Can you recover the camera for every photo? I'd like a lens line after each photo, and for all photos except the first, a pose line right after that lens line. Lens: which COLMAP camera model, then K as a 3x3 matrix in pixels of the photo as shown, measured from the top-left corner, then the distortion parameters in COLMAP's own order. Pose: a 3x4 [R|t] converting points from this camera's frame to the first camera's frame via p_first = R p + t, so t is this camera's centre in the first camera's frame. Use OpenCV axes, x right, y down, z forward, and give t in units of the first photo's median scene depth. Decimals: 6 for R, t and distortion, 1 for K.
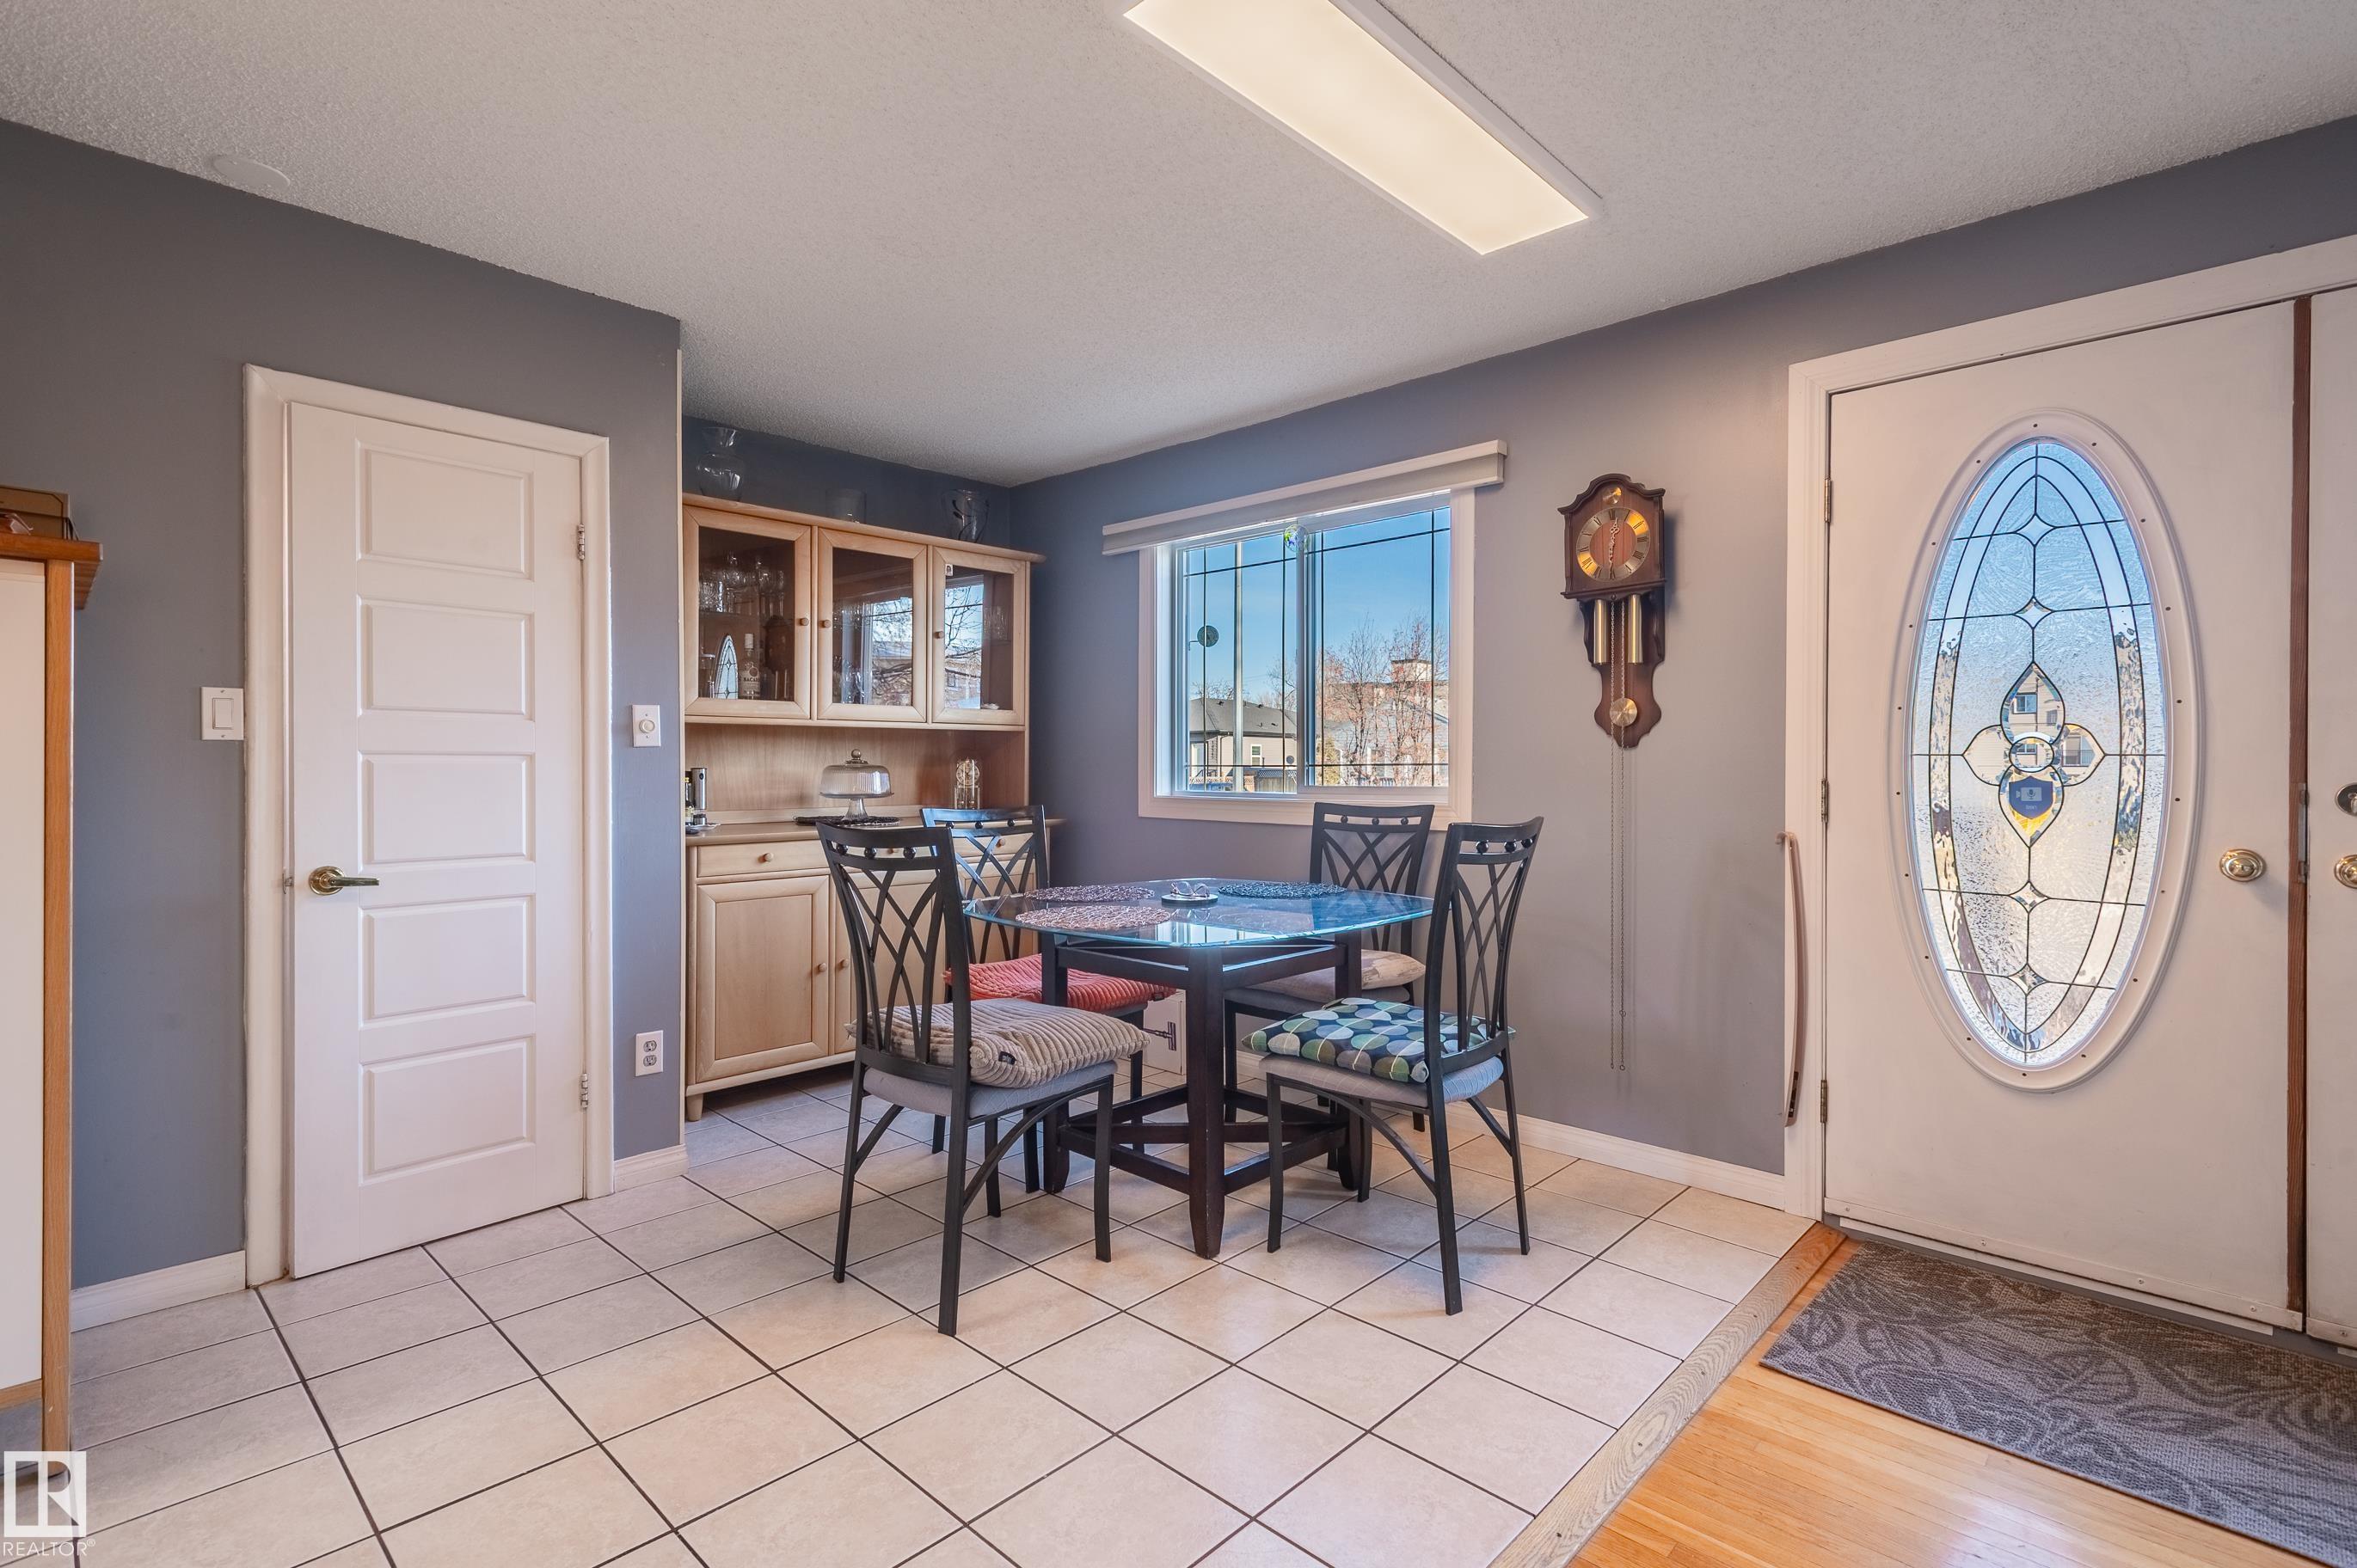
lens RADIAL K [[1112.6, 0, 1187.4], [0, 1112.6, 776.6], [0, 0, 1]] dist [0.022154, -0.008030]
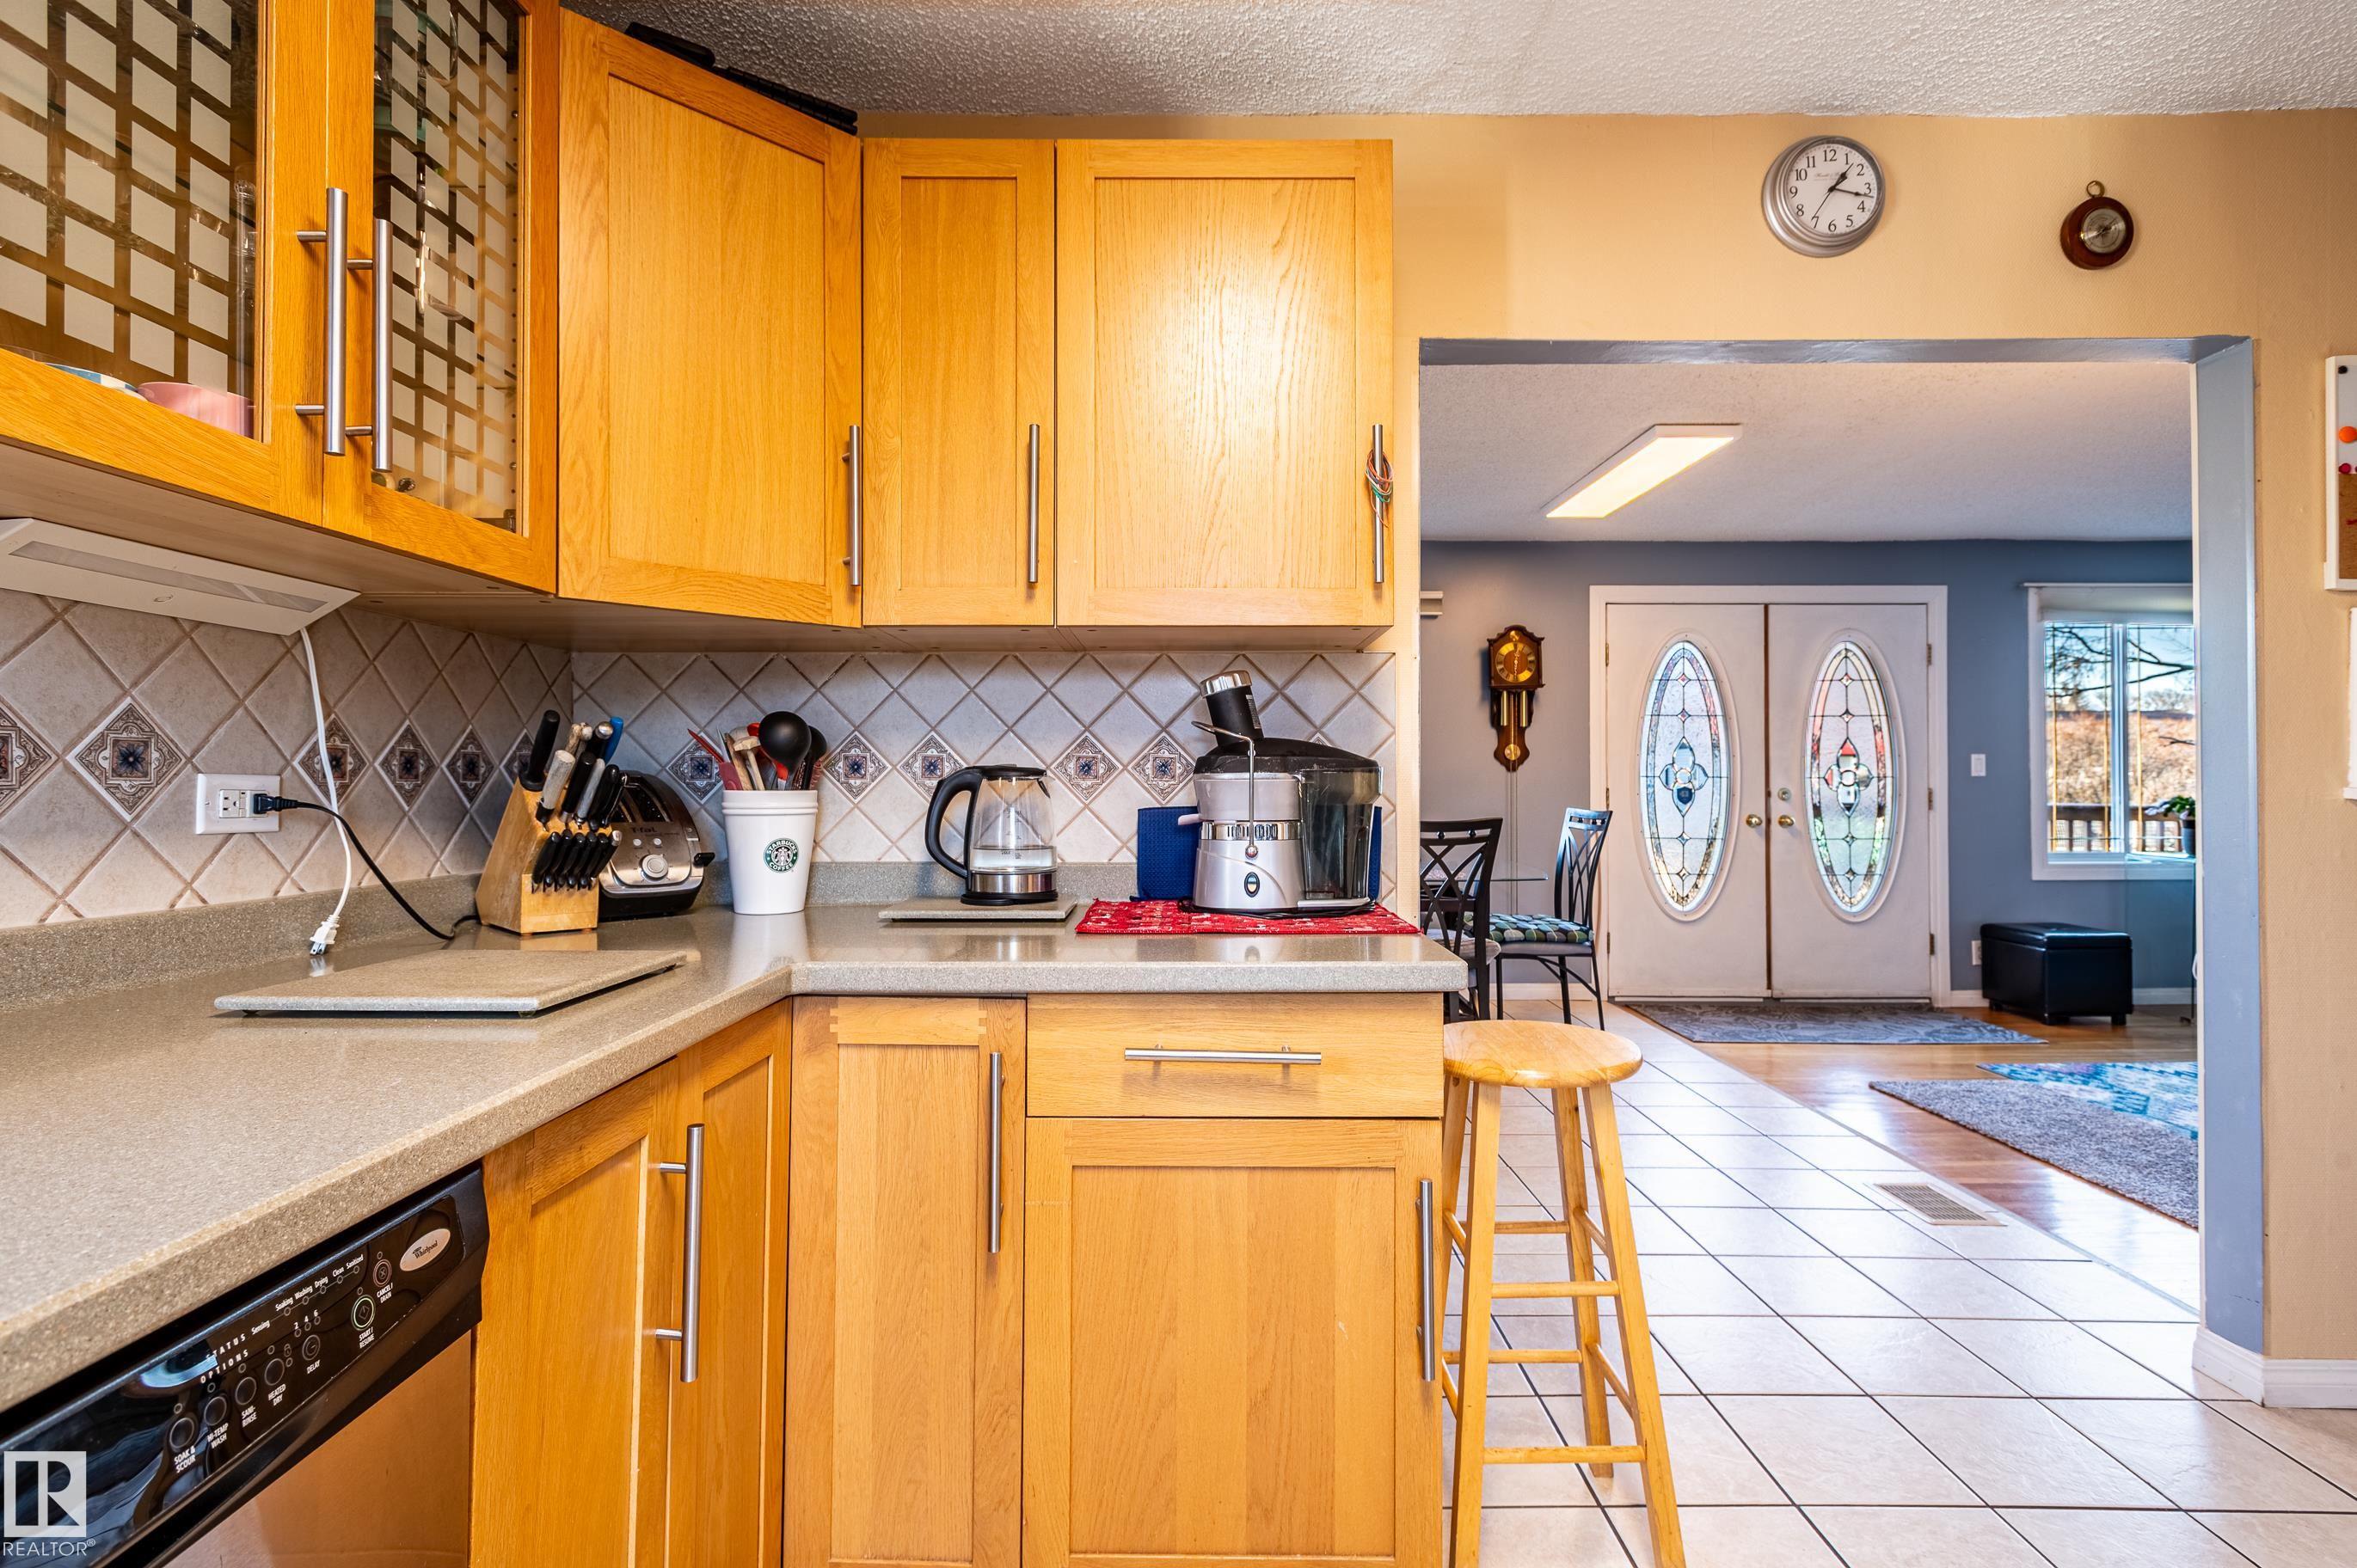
lens RADIAL K [[1101.2, 0, 1175.2], [0, 1101.2, 775.3], [0, 0, 1]] dist [0.003416, 0.000143]
pose [[0.727348, 0.003381, 0.686260, -1.337000], [0.004249, 0.999947, -0.009430, -0.004892], [-0.686256, 0.009775, 0.727295, 0.058477]]
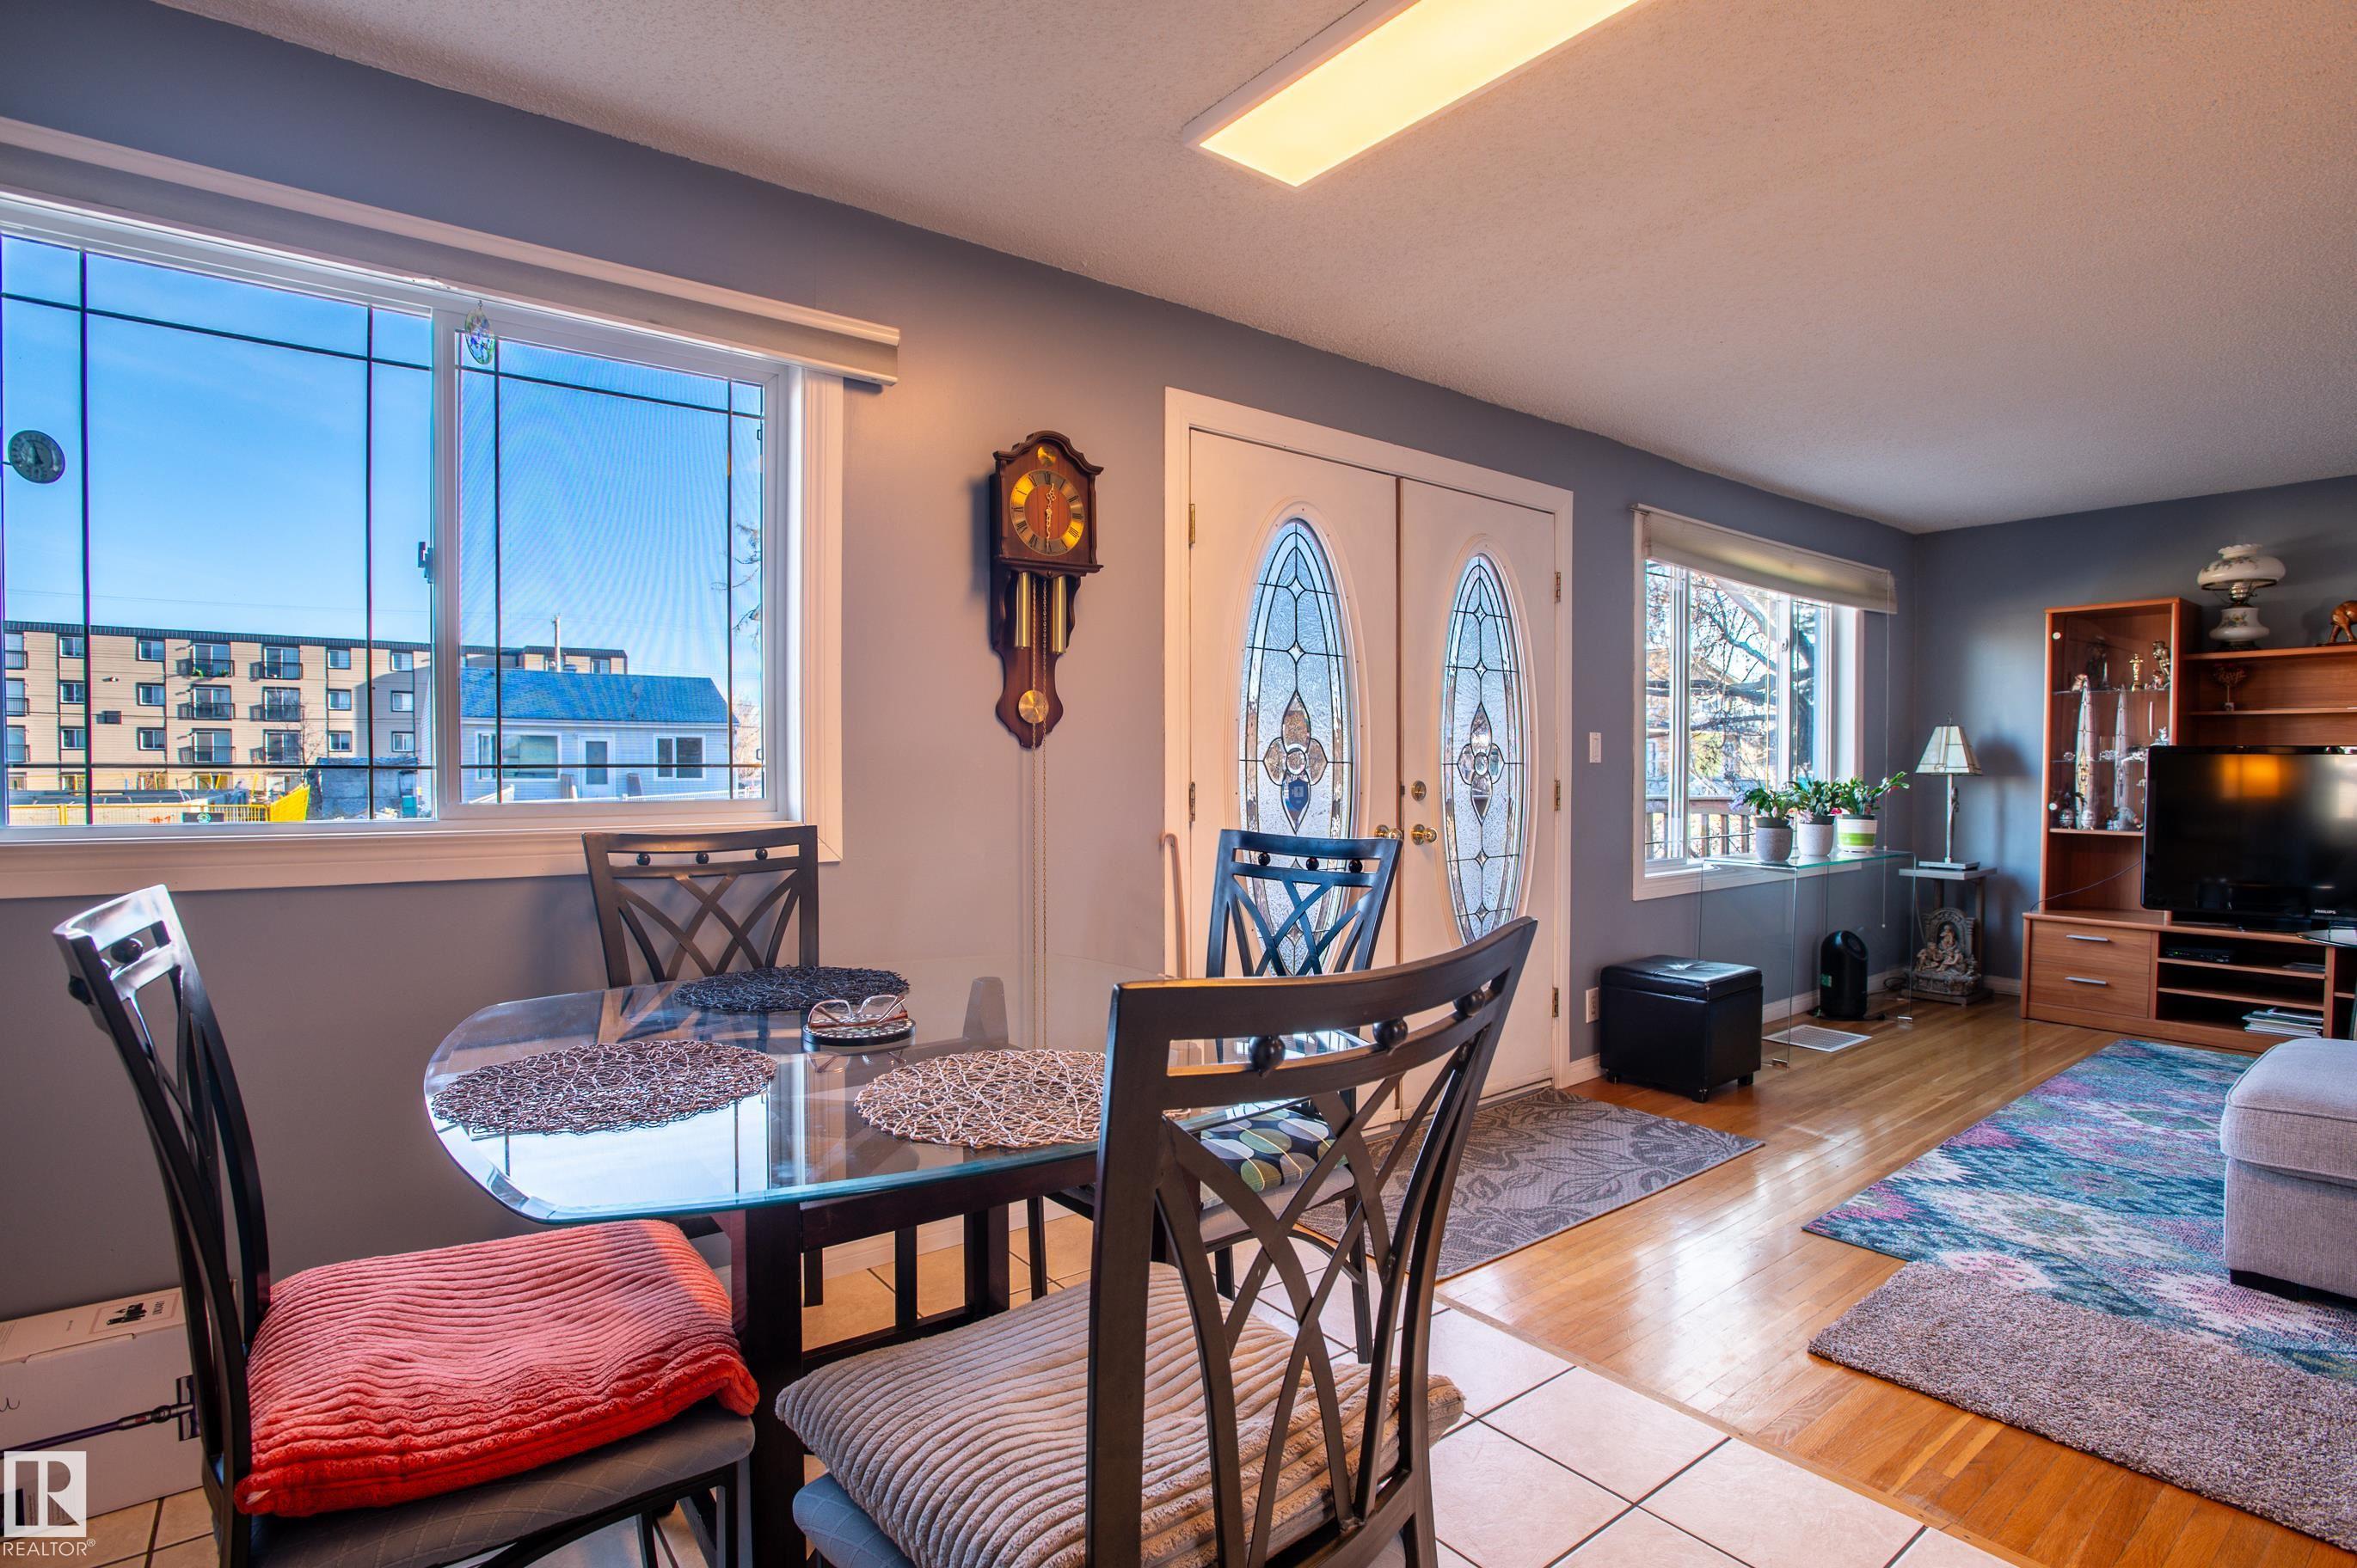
lens RADIAL K [[1149.6, 0, 1176.8], [0, 1149.6, 794.7], [0, 0, 1]] dist [-0.065706, 0.024309]
pose [[0.156547, -0.022700, 0.987410, -0.499552], [0.004860, 0.999741, 0.022213, -0.009128], [-0.987659, 0.001321, 0.156617, 0.790831]]
